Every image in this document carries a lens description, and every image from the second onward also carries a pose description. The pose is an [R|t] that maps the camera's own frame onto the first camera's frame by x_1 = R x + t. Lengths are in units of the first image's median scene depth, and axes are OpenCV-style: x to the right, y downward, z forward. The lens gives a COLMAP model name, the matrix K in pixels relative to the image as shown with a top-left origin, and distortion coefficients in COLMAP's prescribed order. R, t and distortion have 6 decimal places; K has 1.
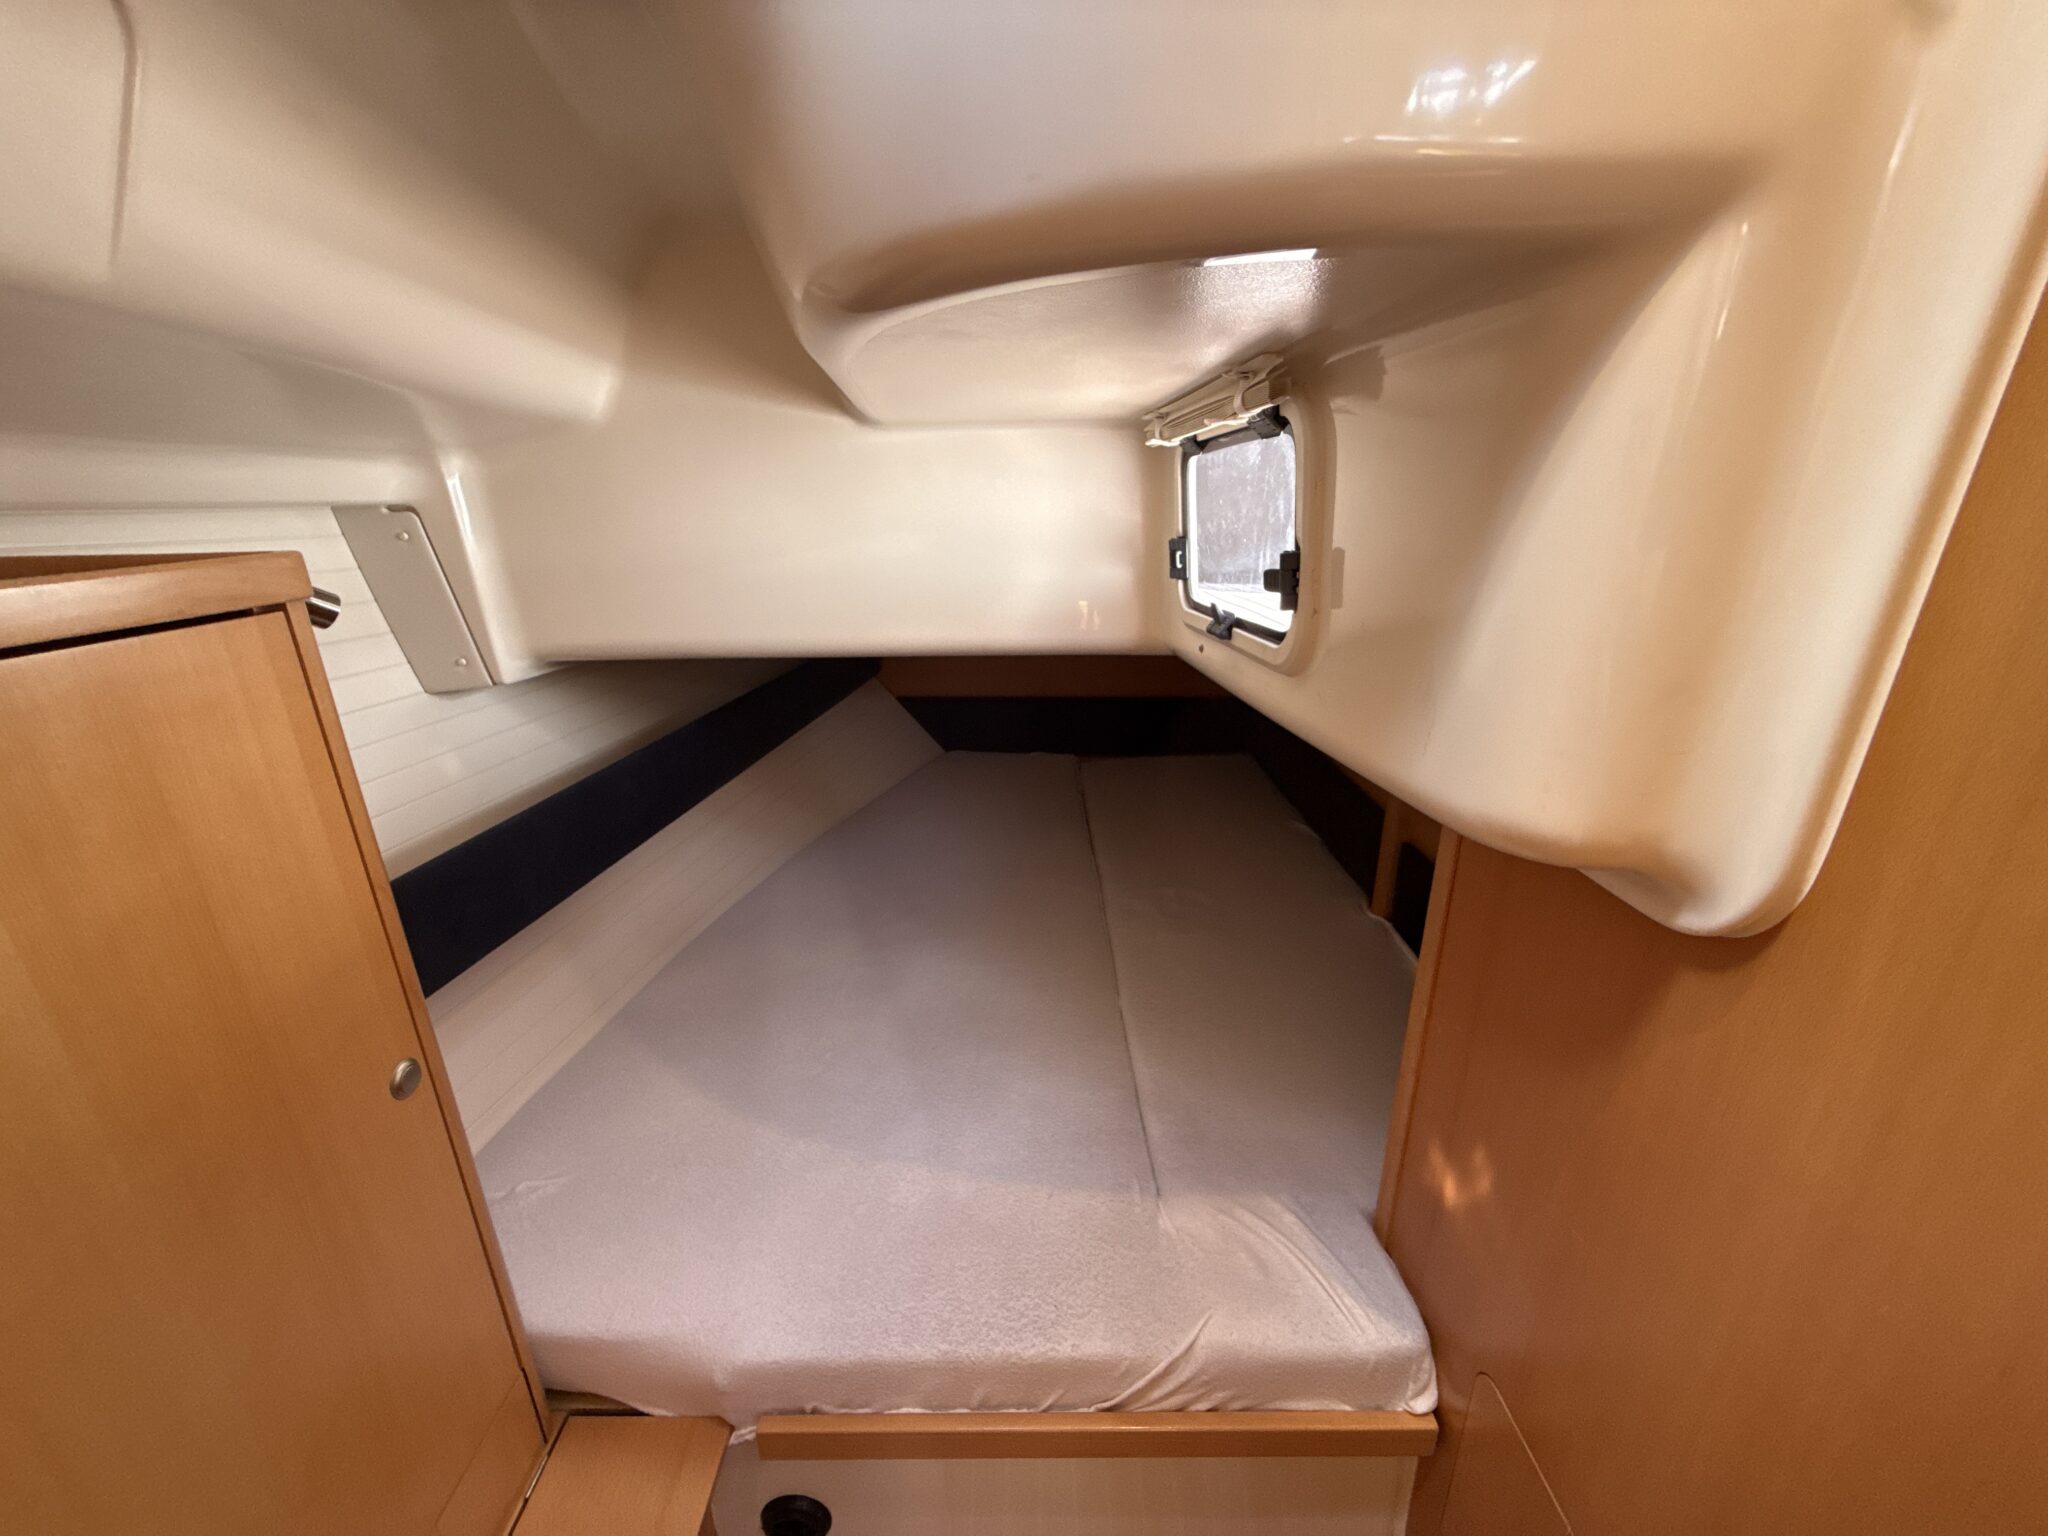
lens RADIAL K [[813.3, 0, 1023.0], [0, 813.3, 767.5], [0, 0, 1]] dist [0.000161, -0.000034]
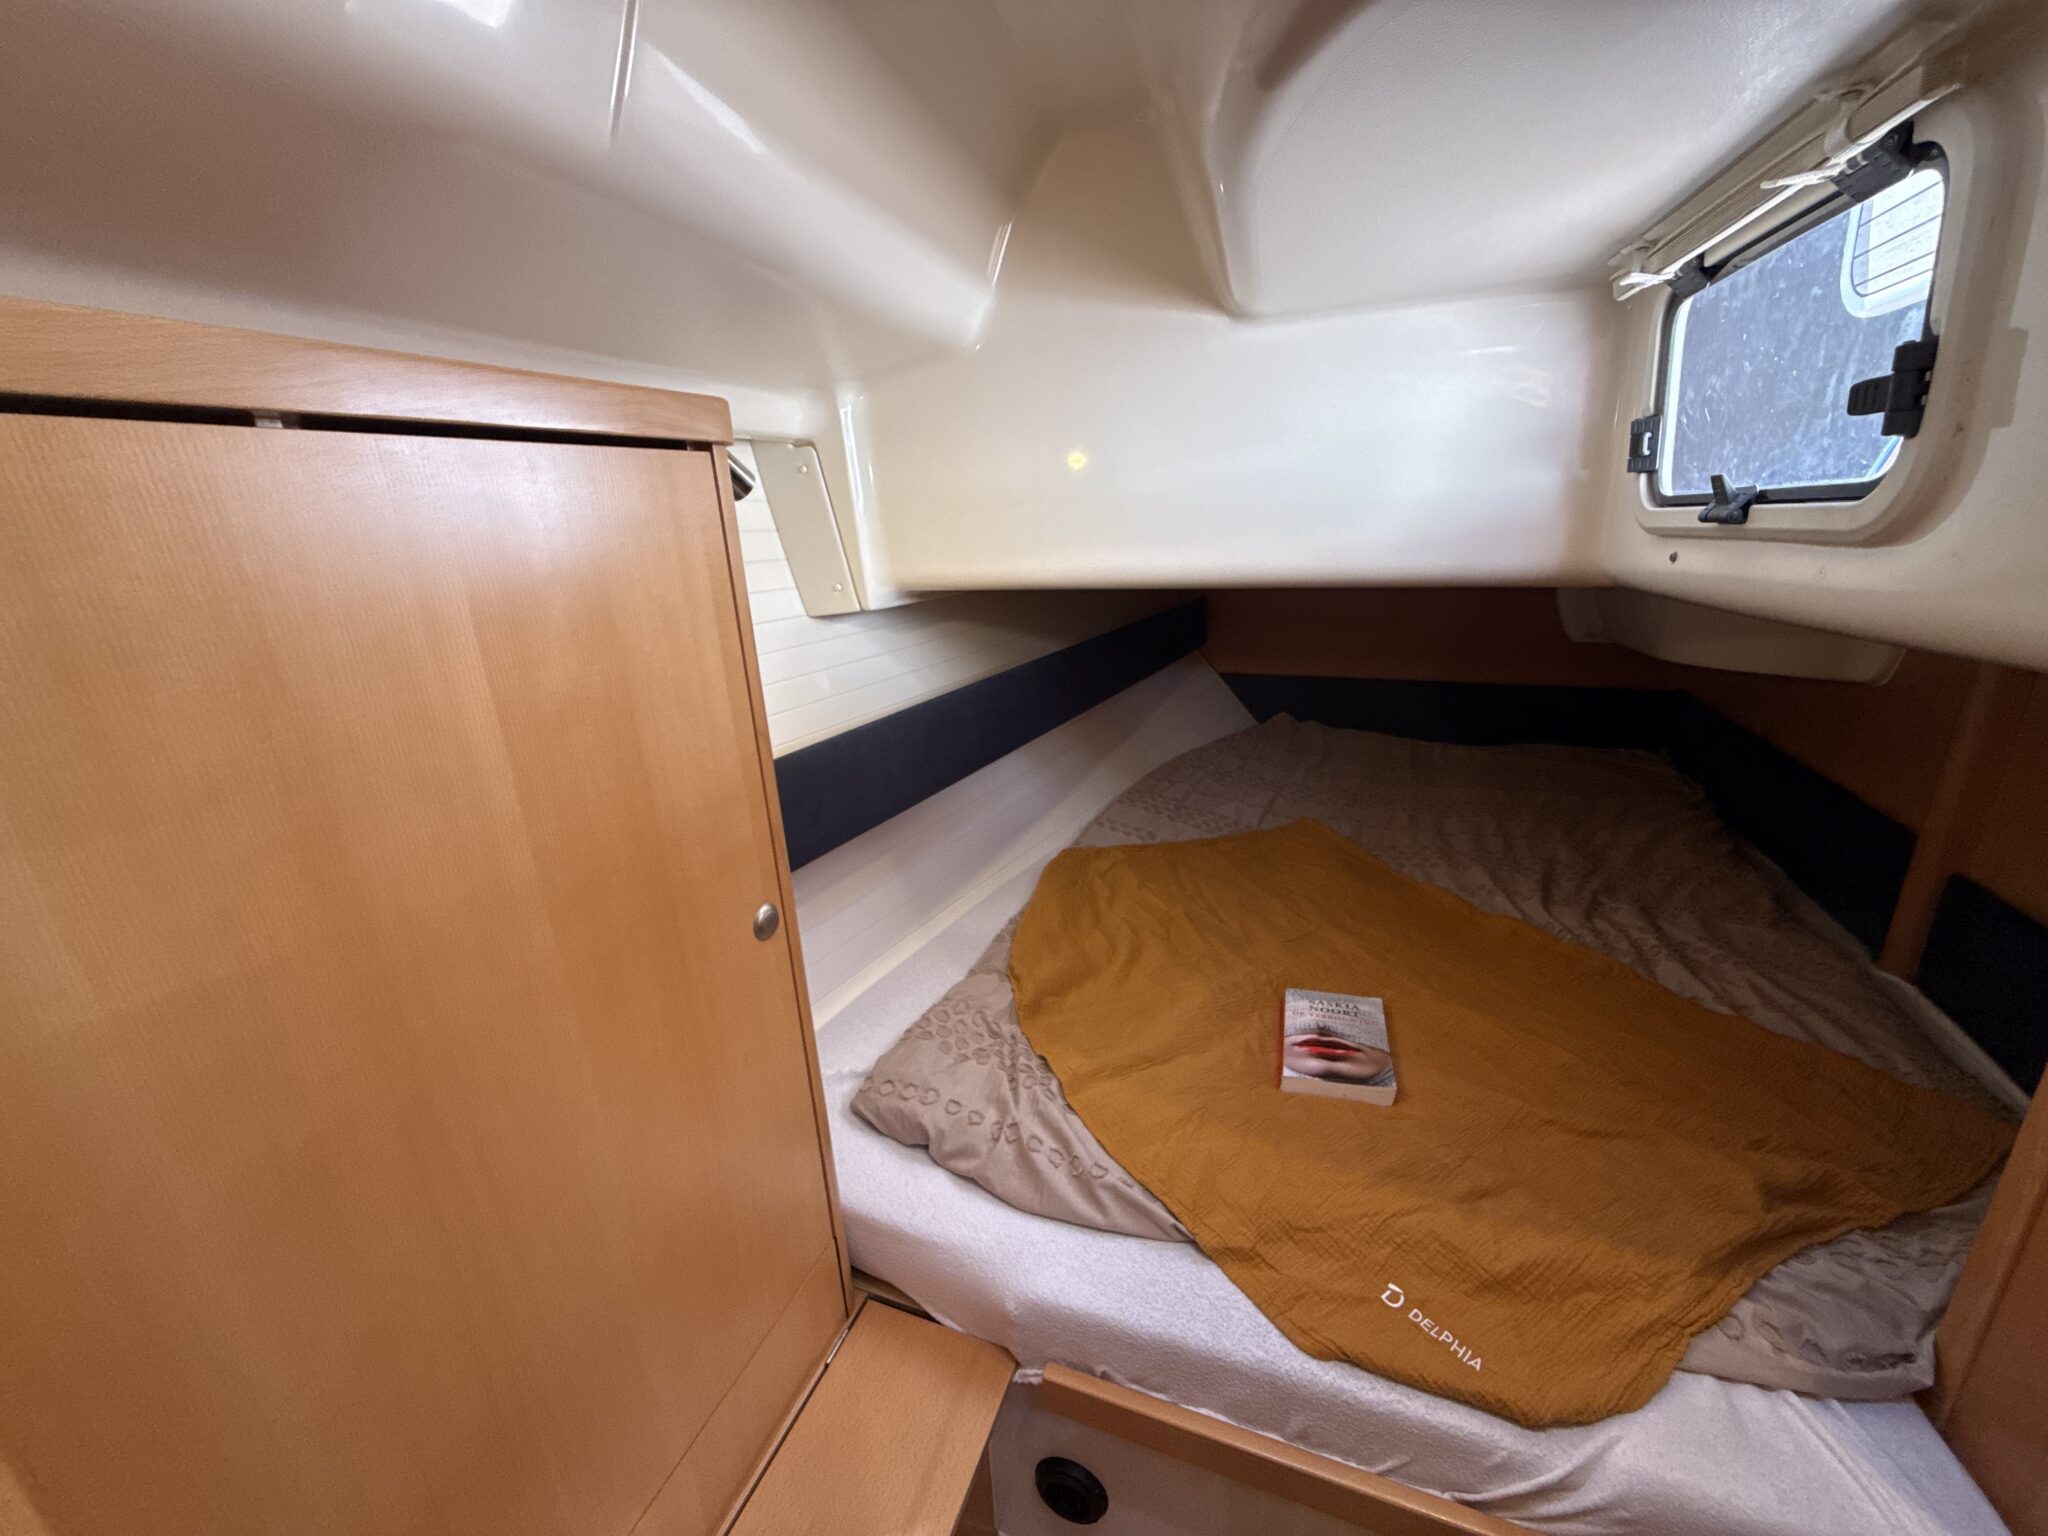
lens RADIAL K [[813.3, 0, 1023.0], [0, 813.3, 767.5], [0, 0, 1]] dist [0.000161, -0.000034]
pose [[0.932178, 0.081483, -0.352710, -0.072329], [-0.084700, 0.996386, 0.006331, 0.110593], [0.351951, 0.023973, 0.935711, 0.097275]]
